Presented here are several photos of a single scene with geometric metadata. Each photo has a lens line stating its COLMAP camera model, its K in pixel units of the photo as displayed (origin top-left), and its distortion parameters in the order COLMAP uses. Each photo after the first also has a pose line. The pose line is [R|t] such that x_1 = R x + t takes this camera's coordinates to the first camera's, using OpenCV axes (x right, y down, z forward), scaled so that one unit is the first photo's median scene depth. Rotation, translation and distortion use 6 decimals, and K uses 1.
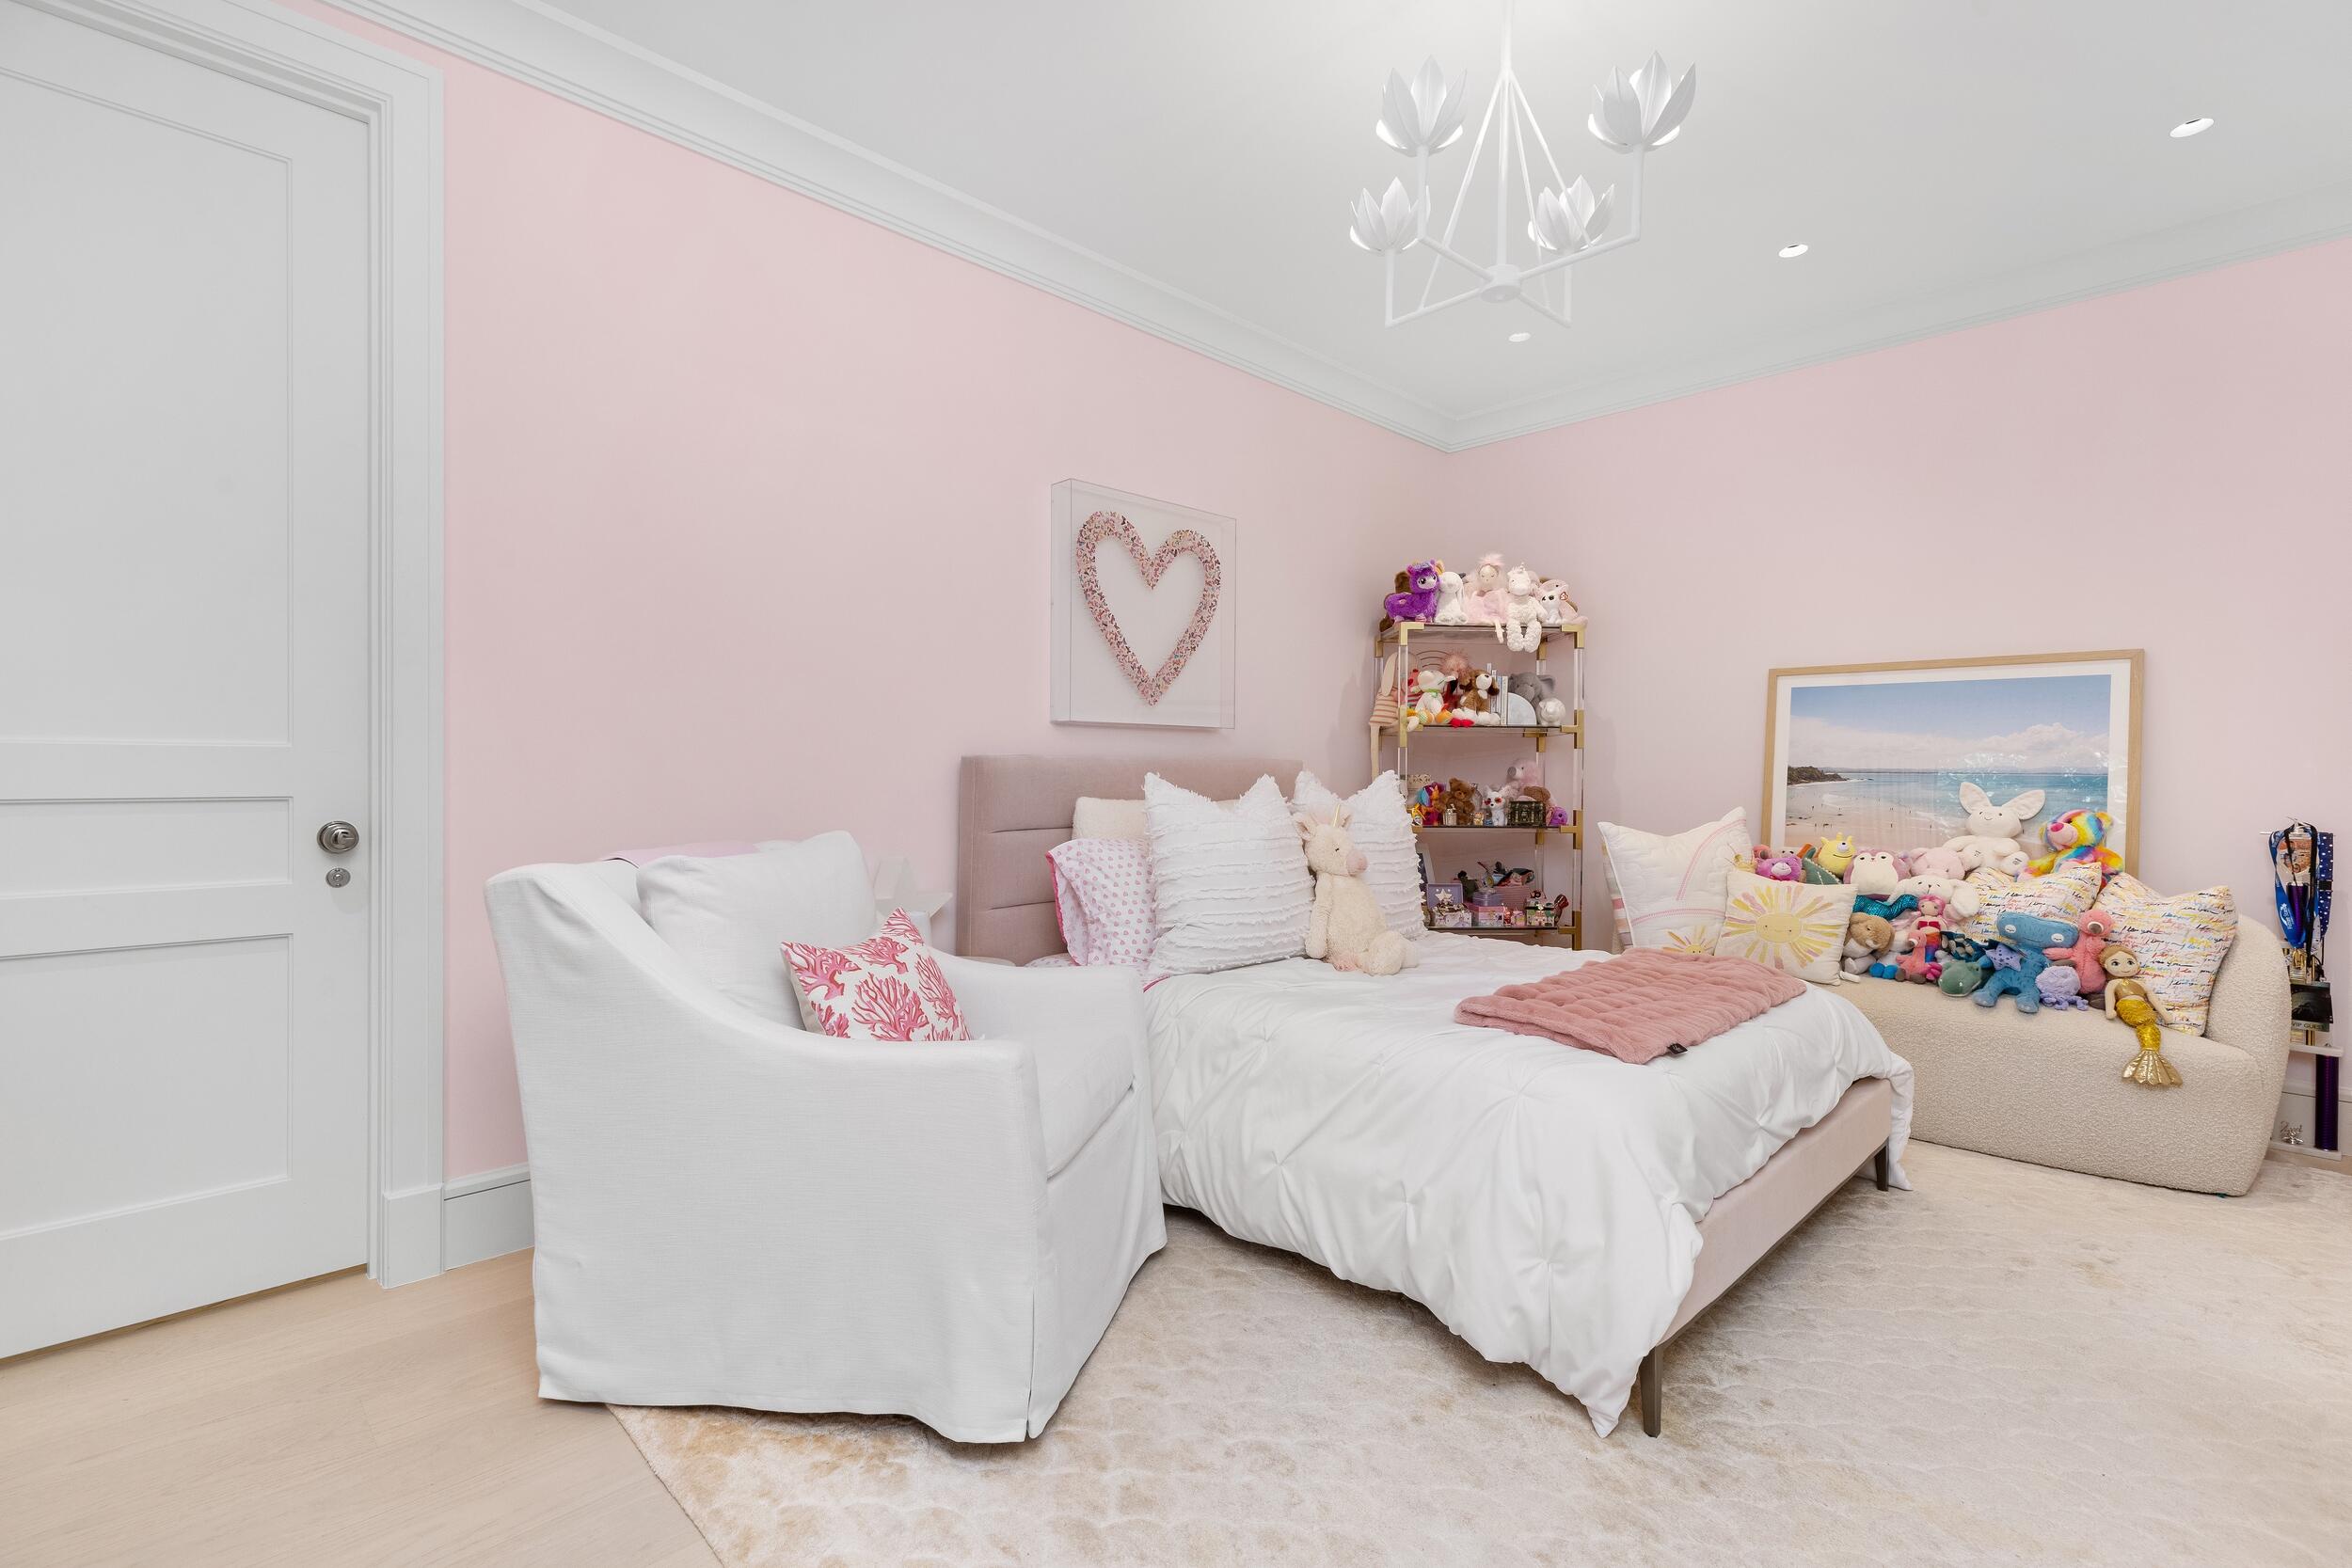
lens RADIAL K [[1072.2, 0, 1165.8], [0, 1072.2, 775.2], [0, 0, 1]] dist [0.010997, -0.000468]
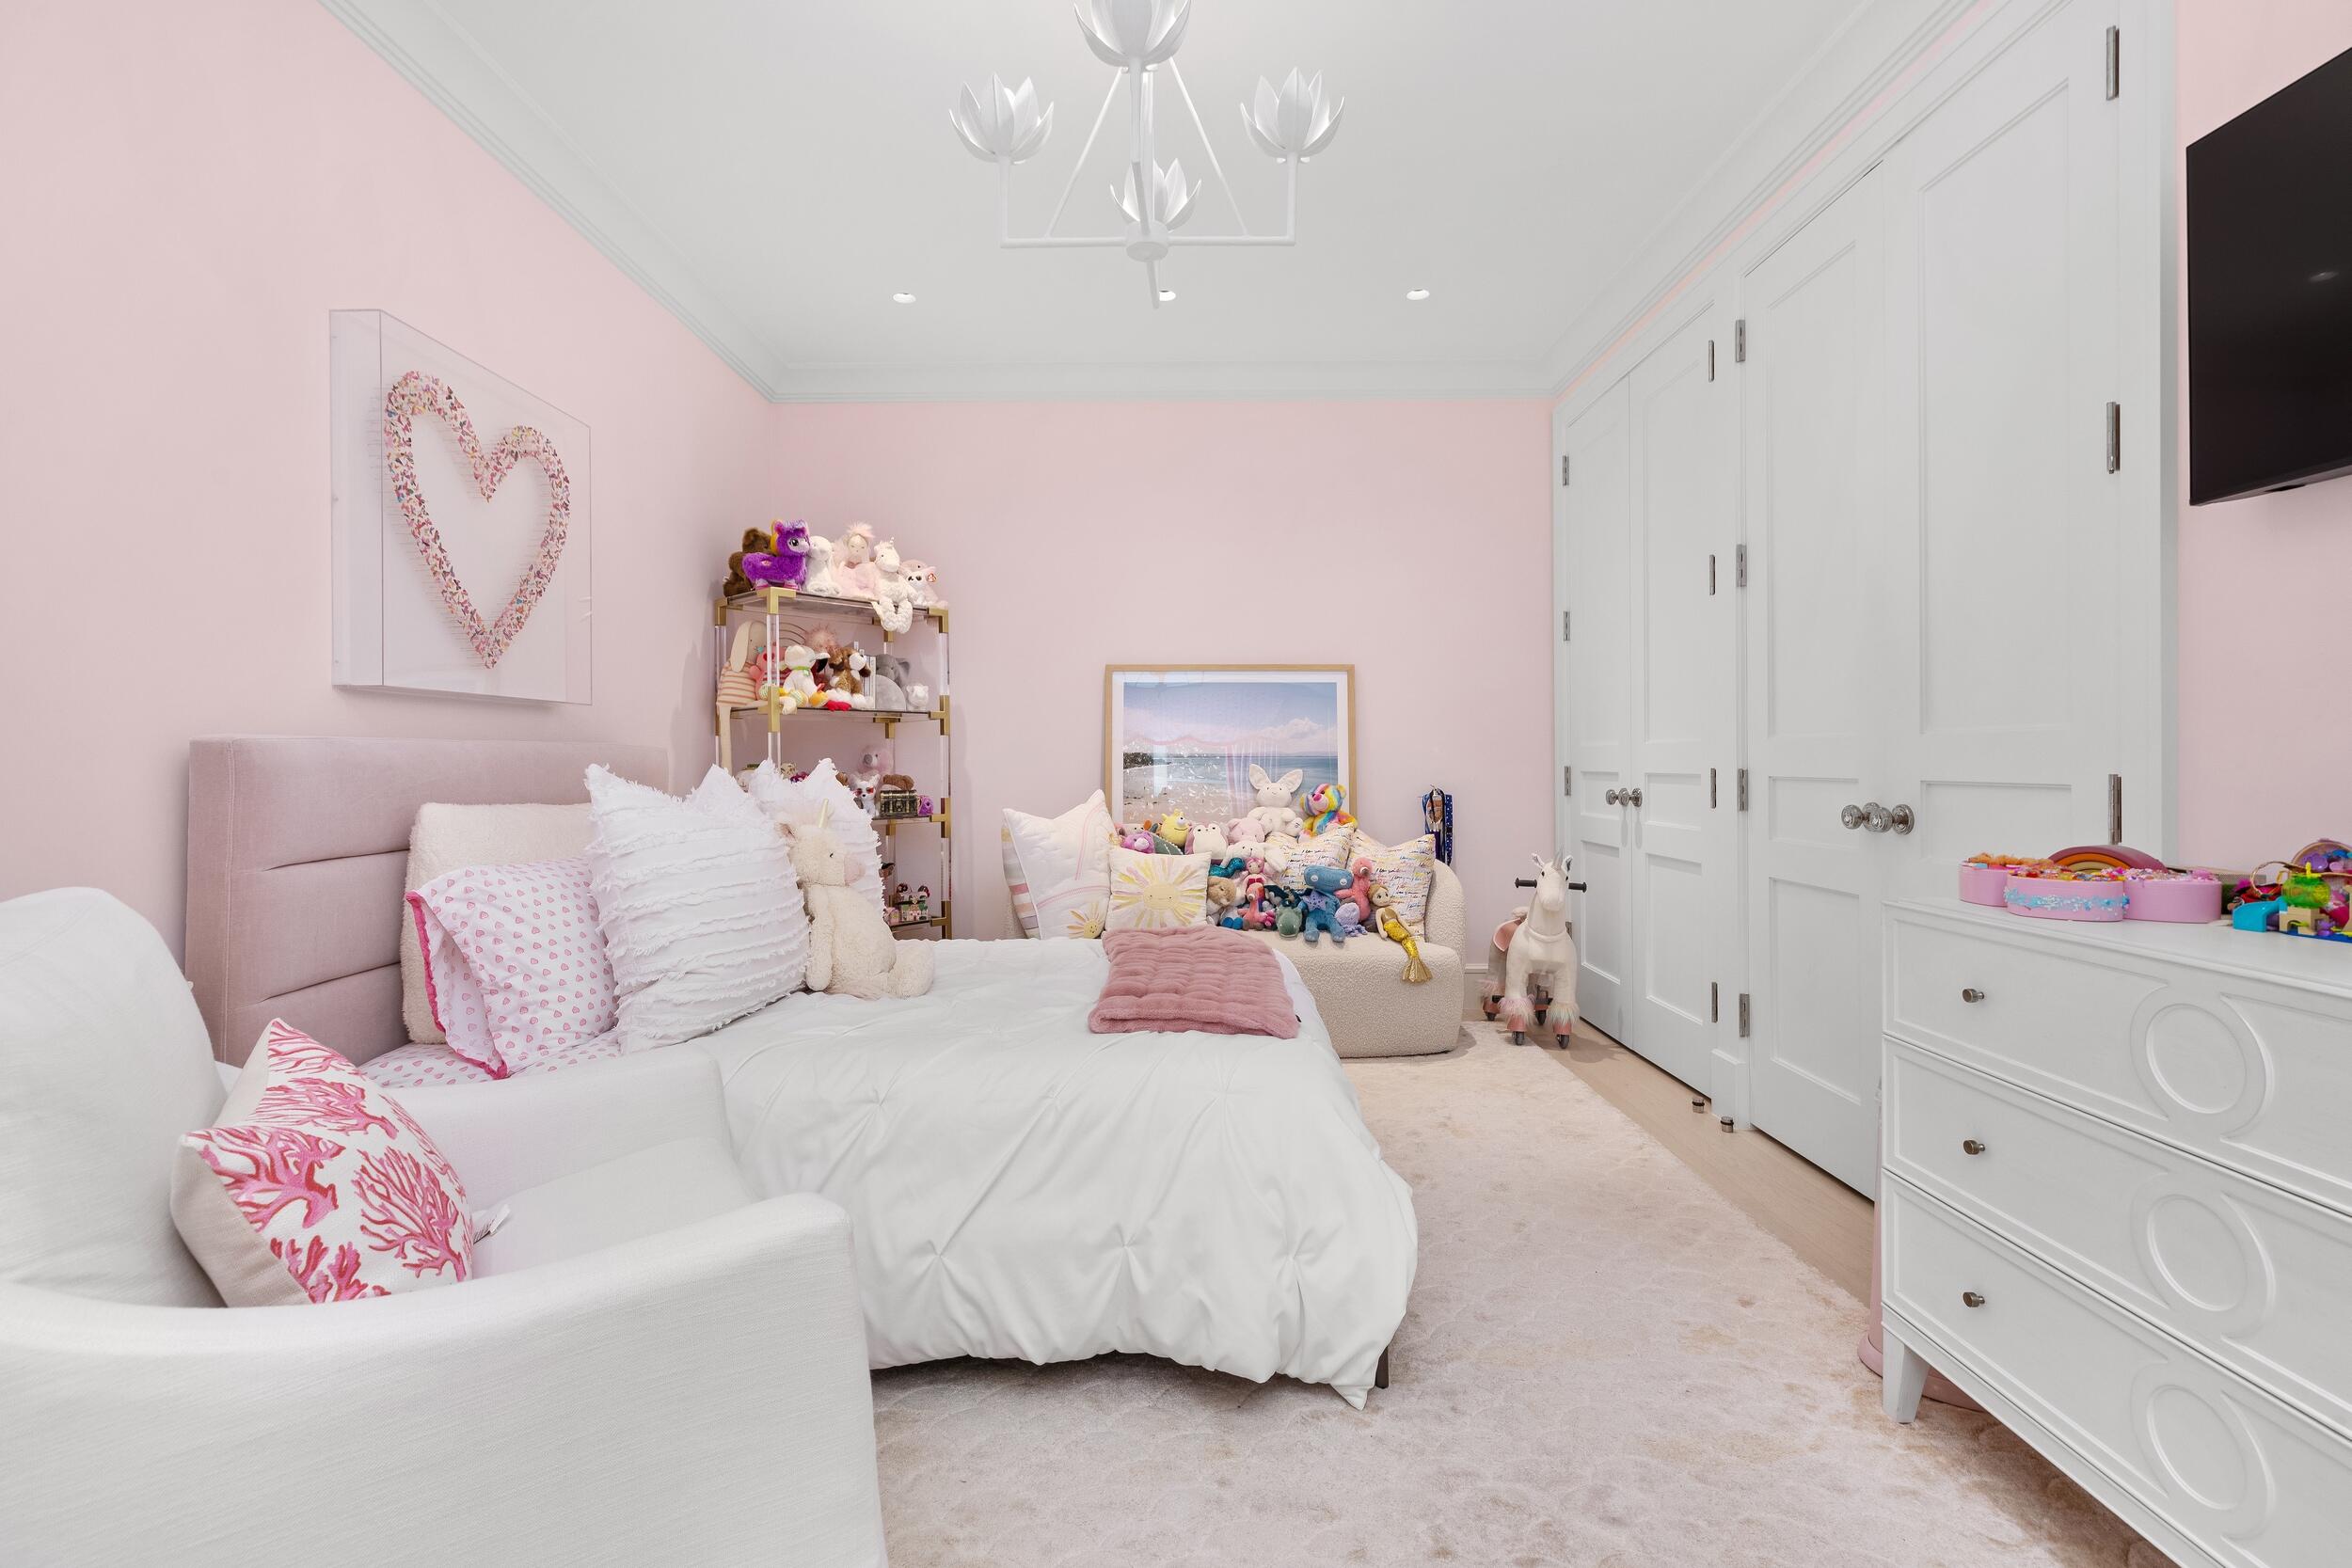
lens RADIAL K [[1080.8, 0, 1175.0], [0, 1080.8, 757.8], [0, 0, 1]] dist [0.008858, -0.000859]
pose [[0.696918, -0.008261, 0.717104, -0.228830], [0.012188, 0.999926, -0.000325, -0.001557], [-0.717048, 0.008967, 0.696966, 0.208356]]
